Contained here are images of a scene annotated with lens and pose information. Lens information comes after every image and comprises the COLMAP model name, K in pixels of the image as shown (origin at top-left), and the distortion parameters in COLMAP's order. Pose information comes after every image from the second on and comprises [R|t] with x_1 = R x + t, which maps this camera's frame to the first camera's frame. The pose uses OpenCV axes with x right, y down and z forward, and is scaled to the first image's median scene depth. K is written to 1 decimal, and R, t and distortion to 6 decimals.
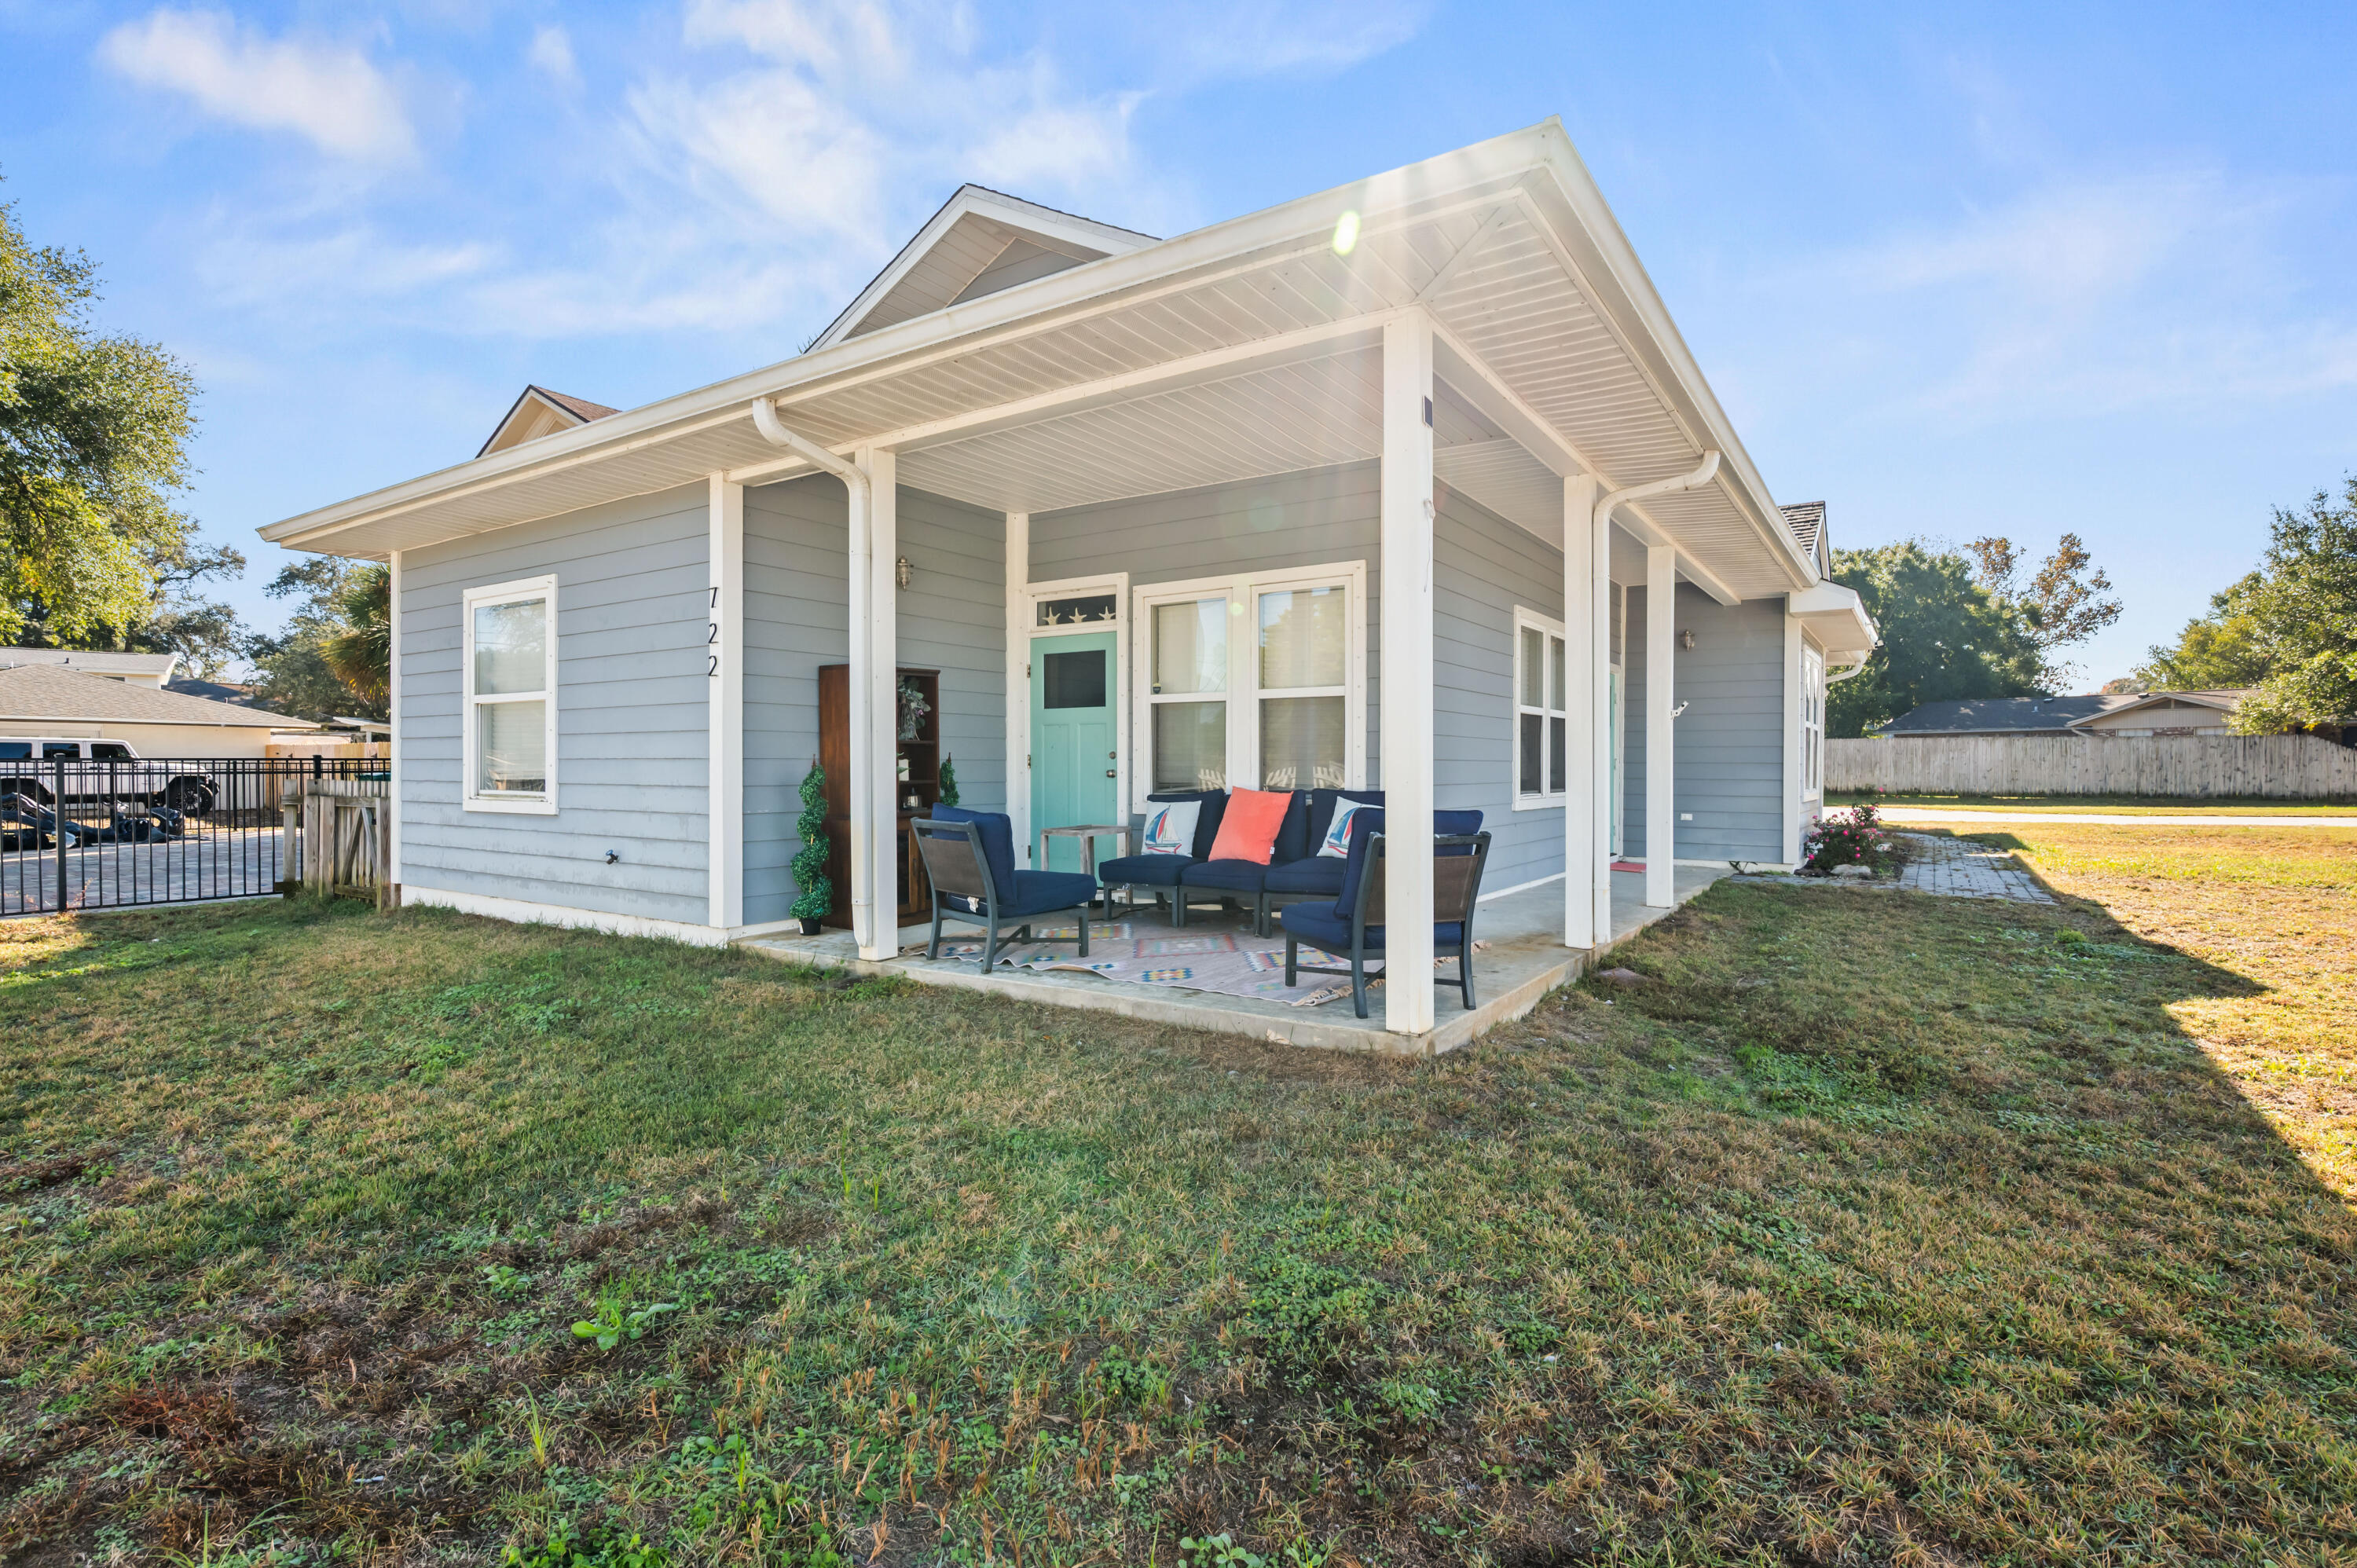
lens RADIAL K [[1129.3, 0, 1183.5], [0, 1129.3, 771.1], [0, 0, 1]] dist [-0.002427, 0.000527]
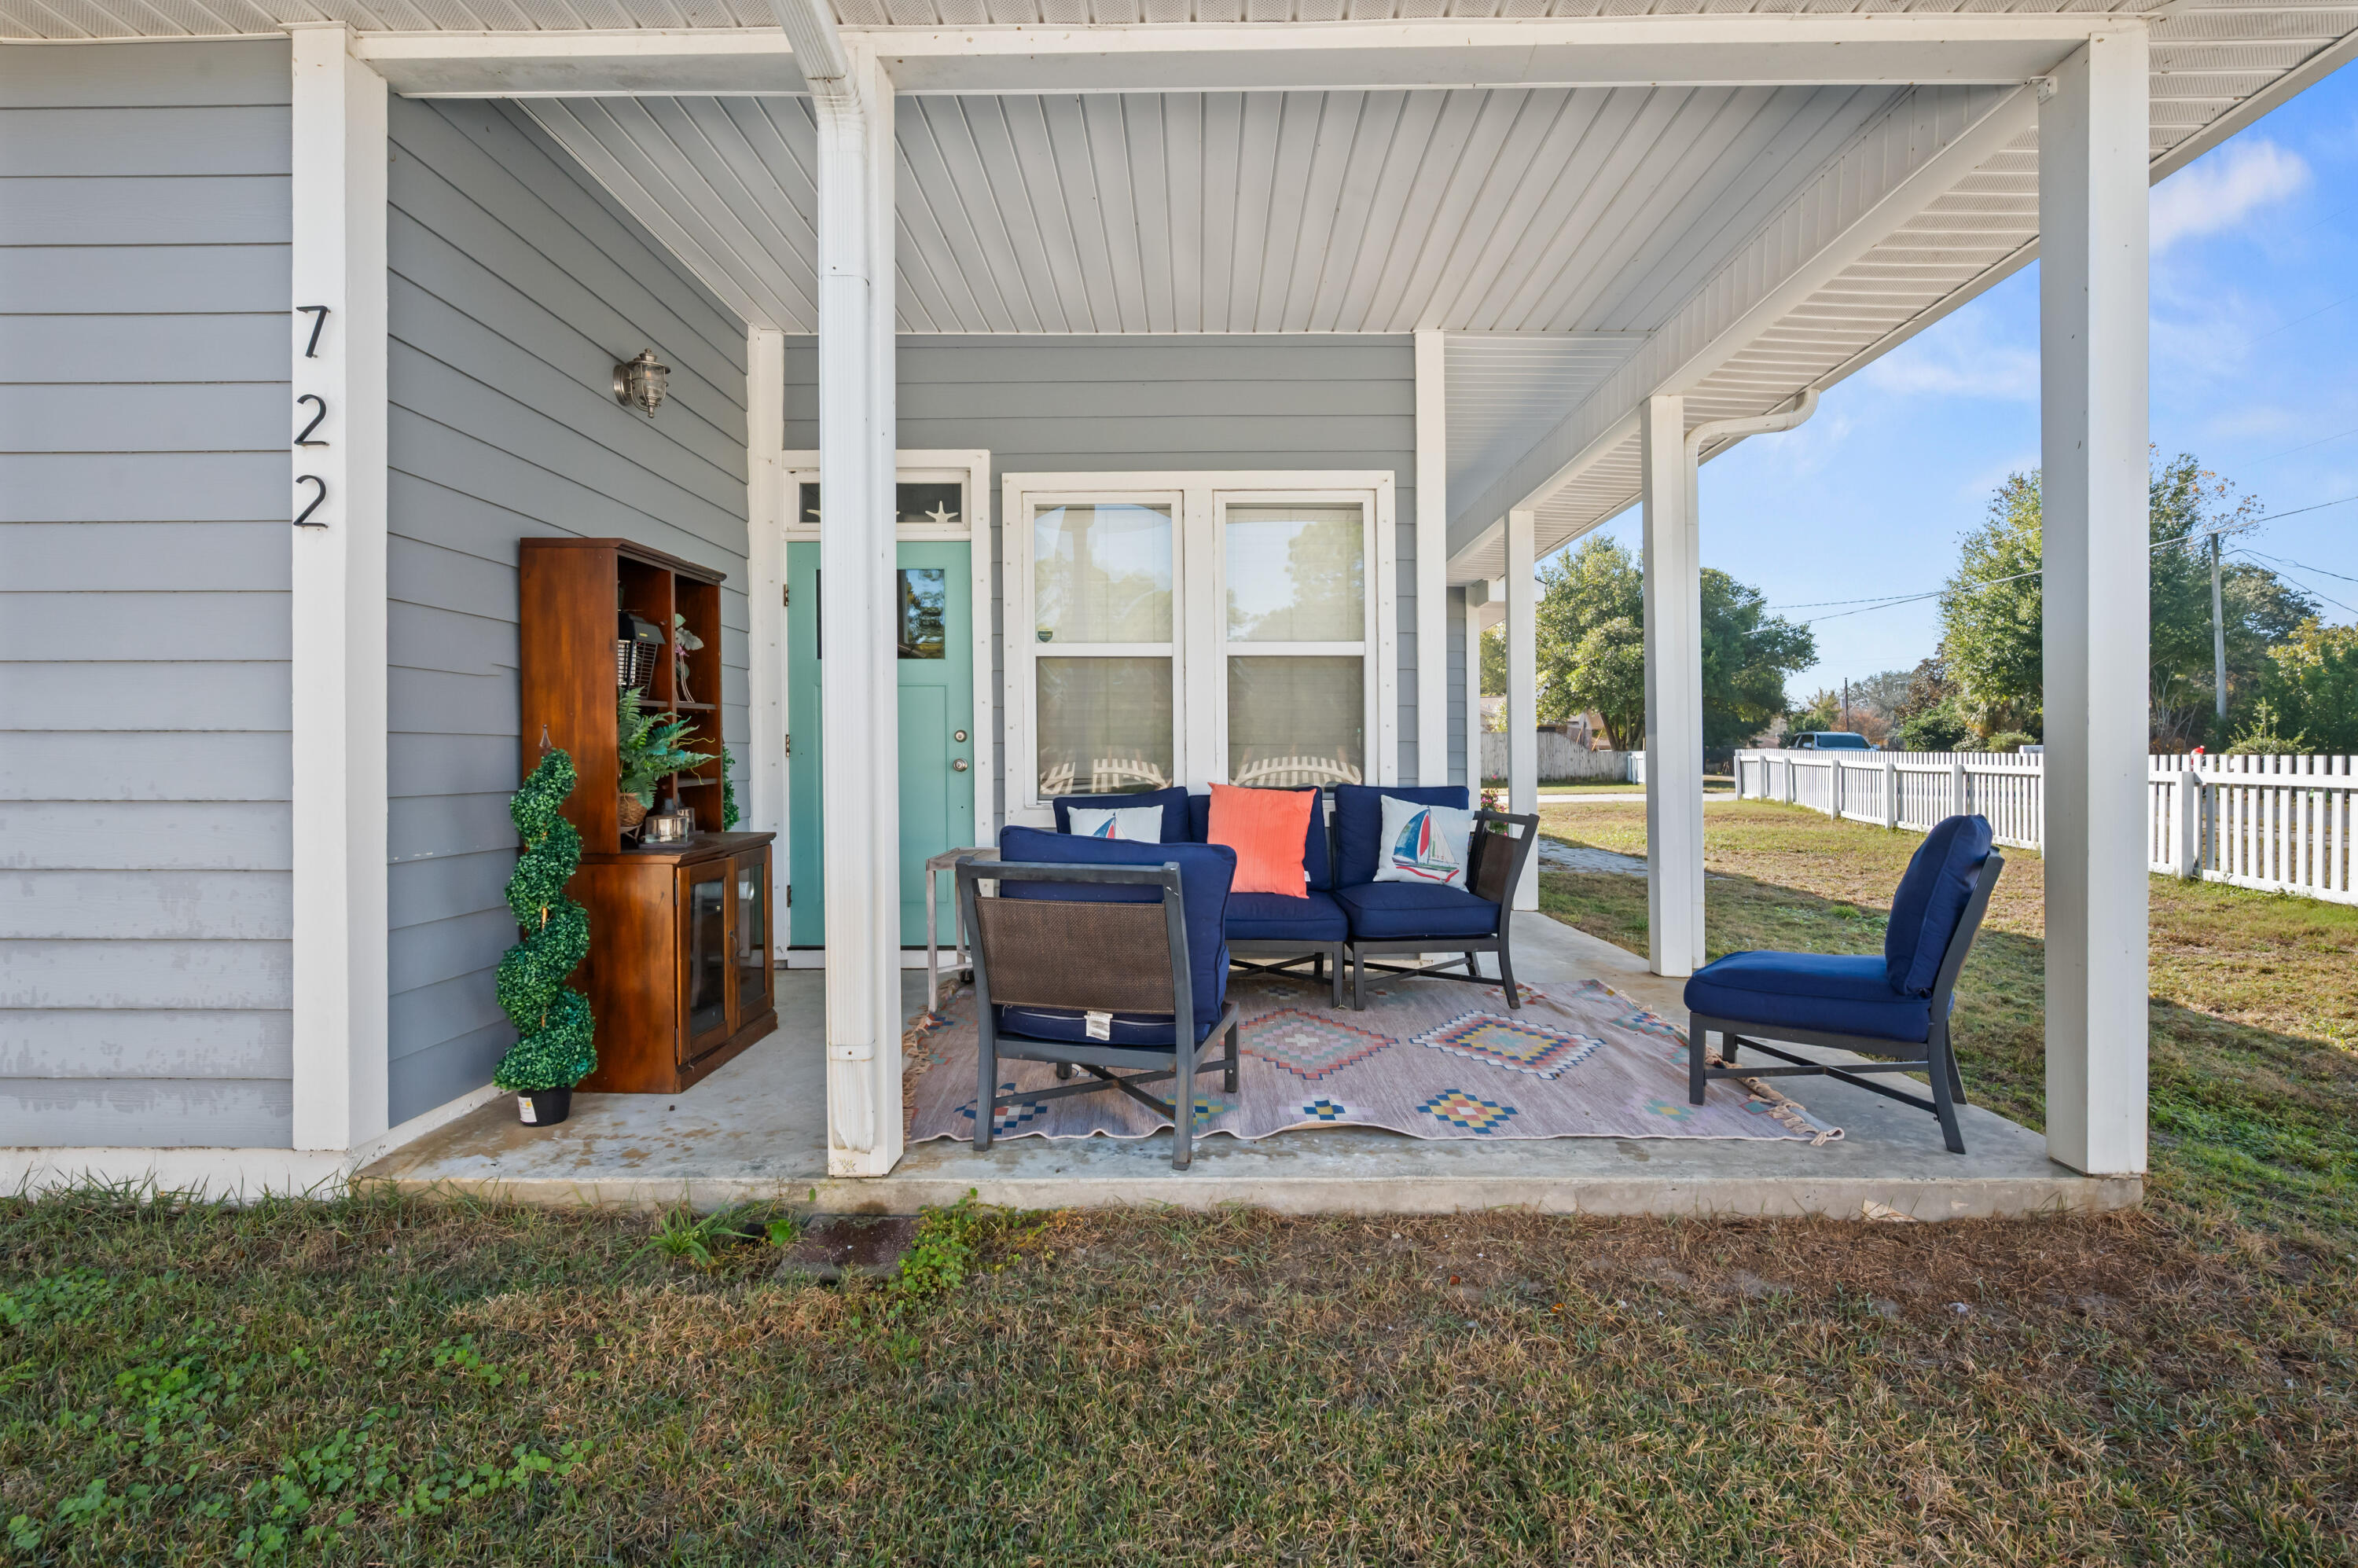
lens RADIAL K [[1129.8, 0, 1184.0], [0, 1129.8, 771.1], [0, 0, 1]] dist [-0.002427, 0.000527]
pose [[0.837754, -0.007590, 0.545995, -0.329686], [0.003173, 0.999954, 0.009033, 0.000050], [-0.546038, -0.005835, 0.837740, 0.432312]]
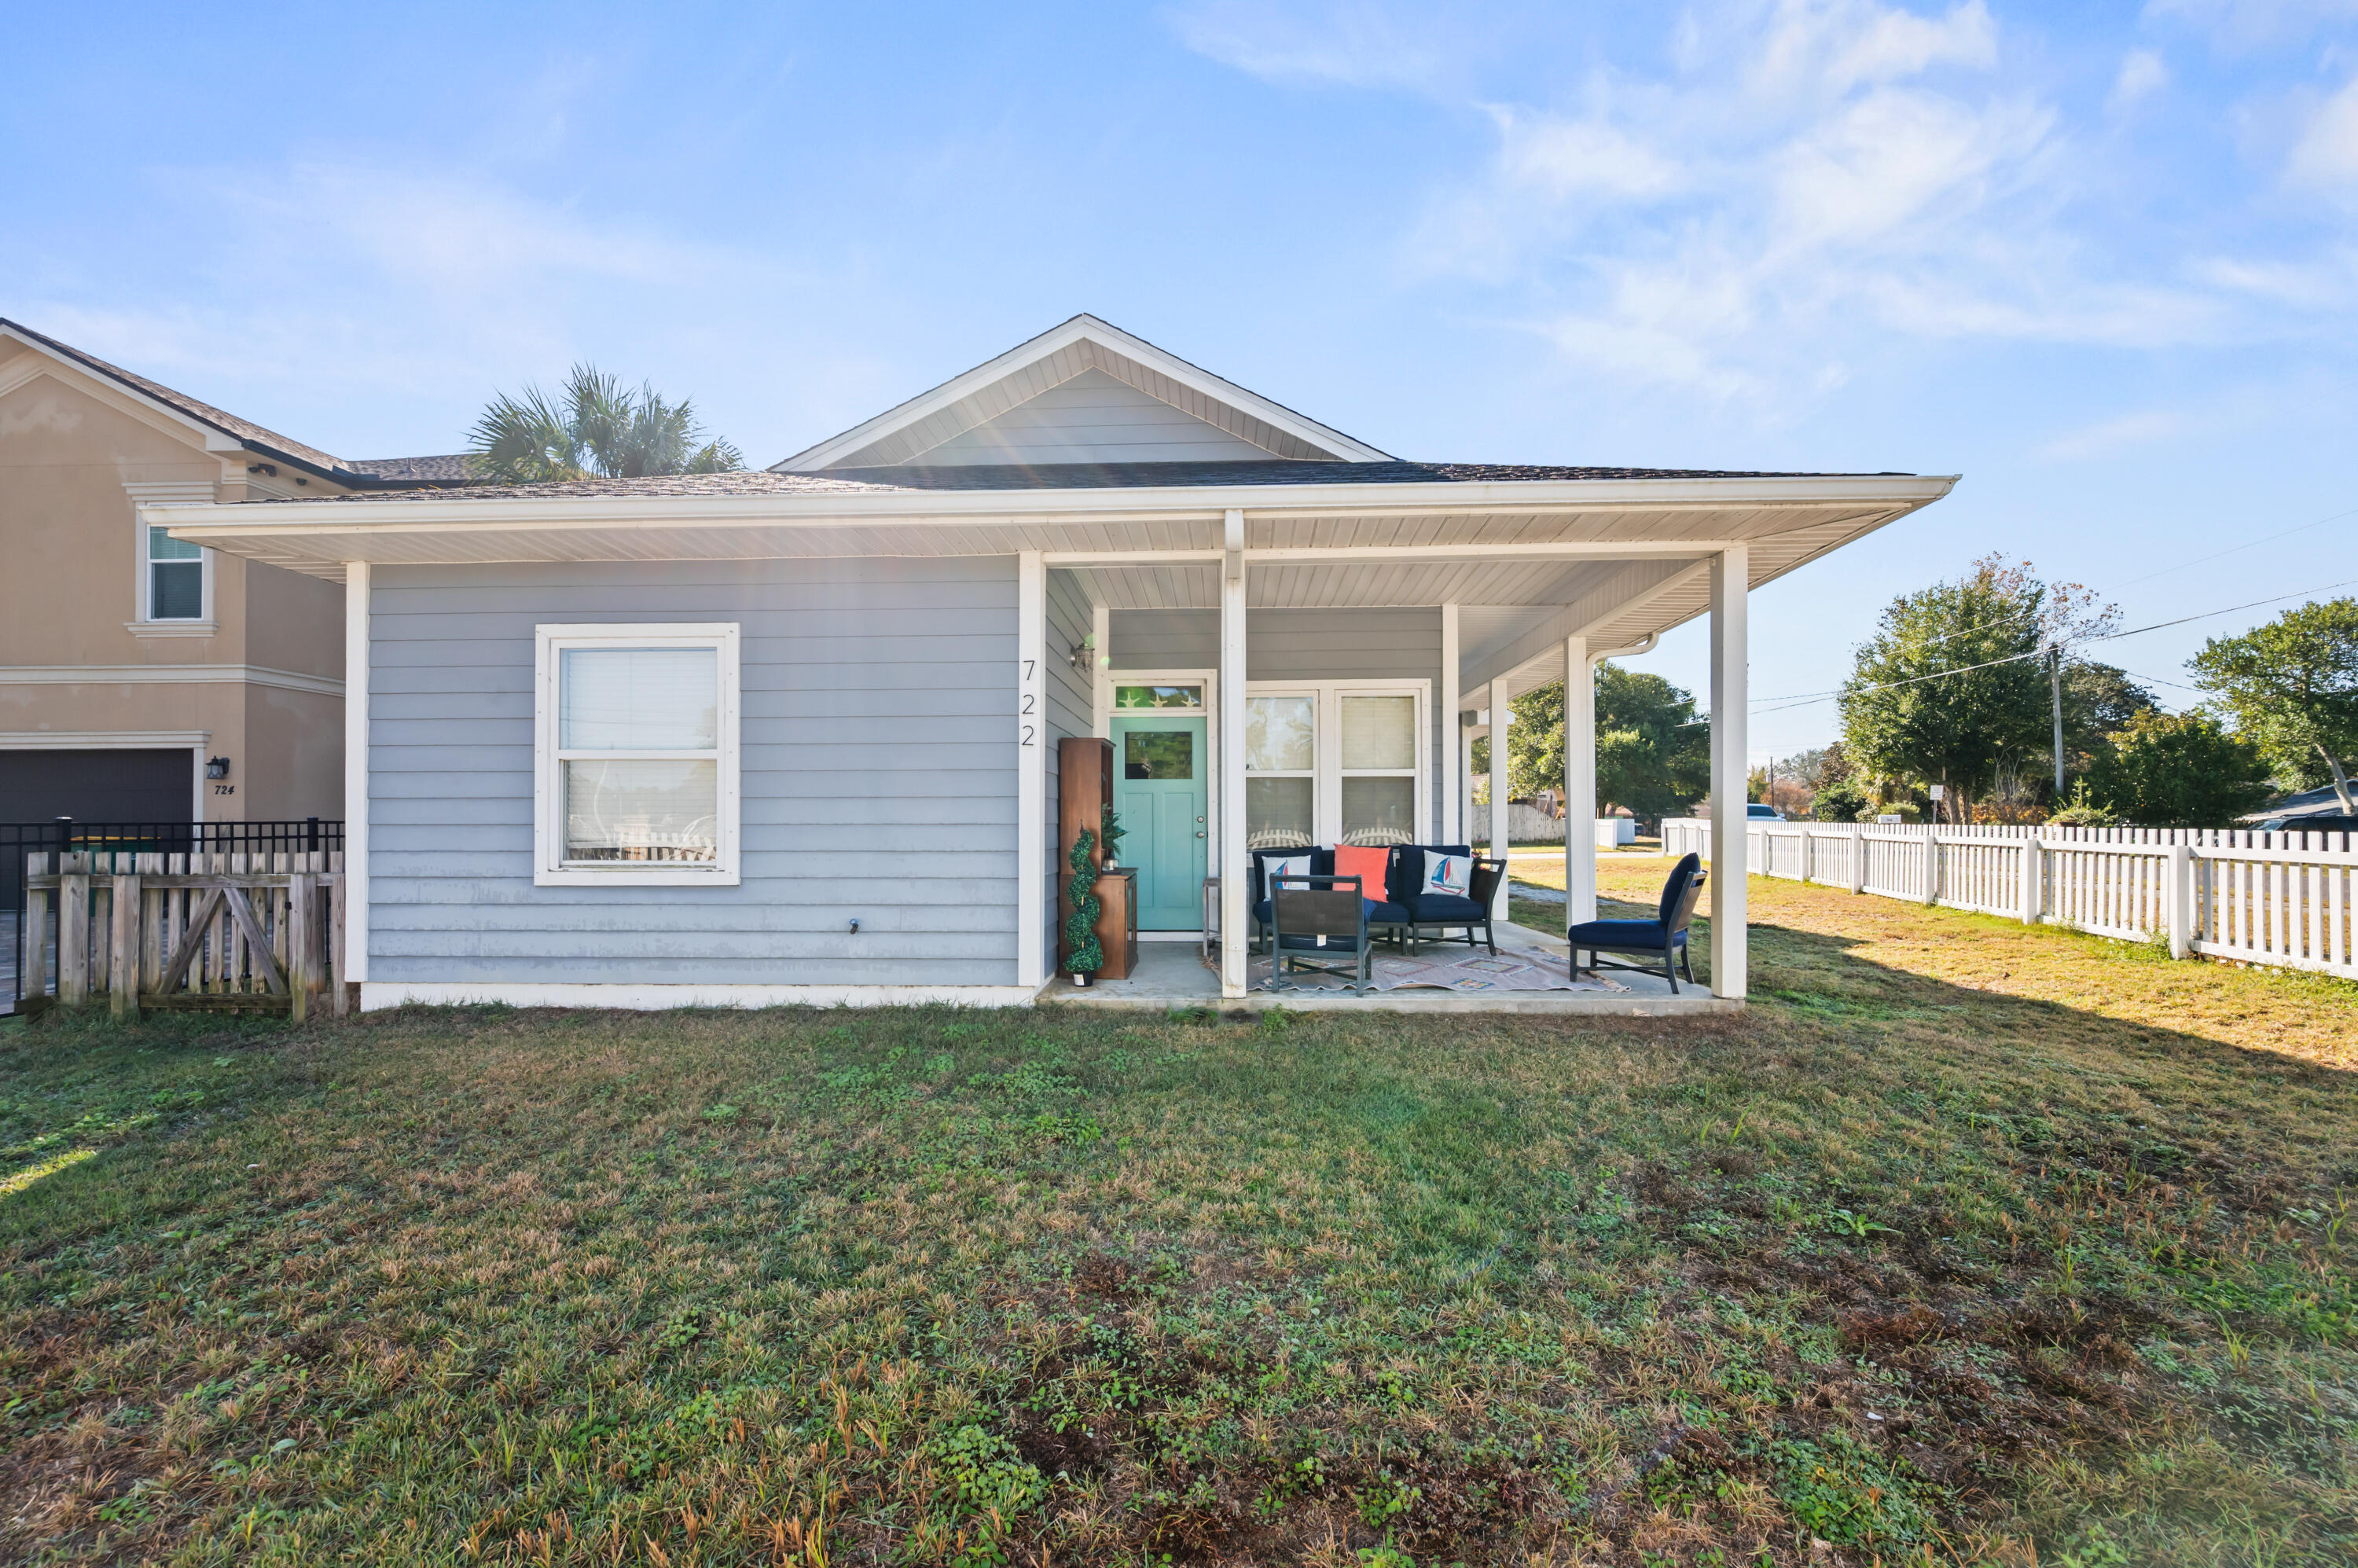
lens RADIAL K [[958.0, 0, 1194.1], [0, 958.0, 825.2], [0, 0, 1]] dist [-0.000081, -0.000245]
pose [[0.849141, -0.004041, 0.528150, -0.658472], [0.005470, 0.999984, -0.001143, -0.007441], [-0.528138, 0.003860, 0.849150, 0.146526]]
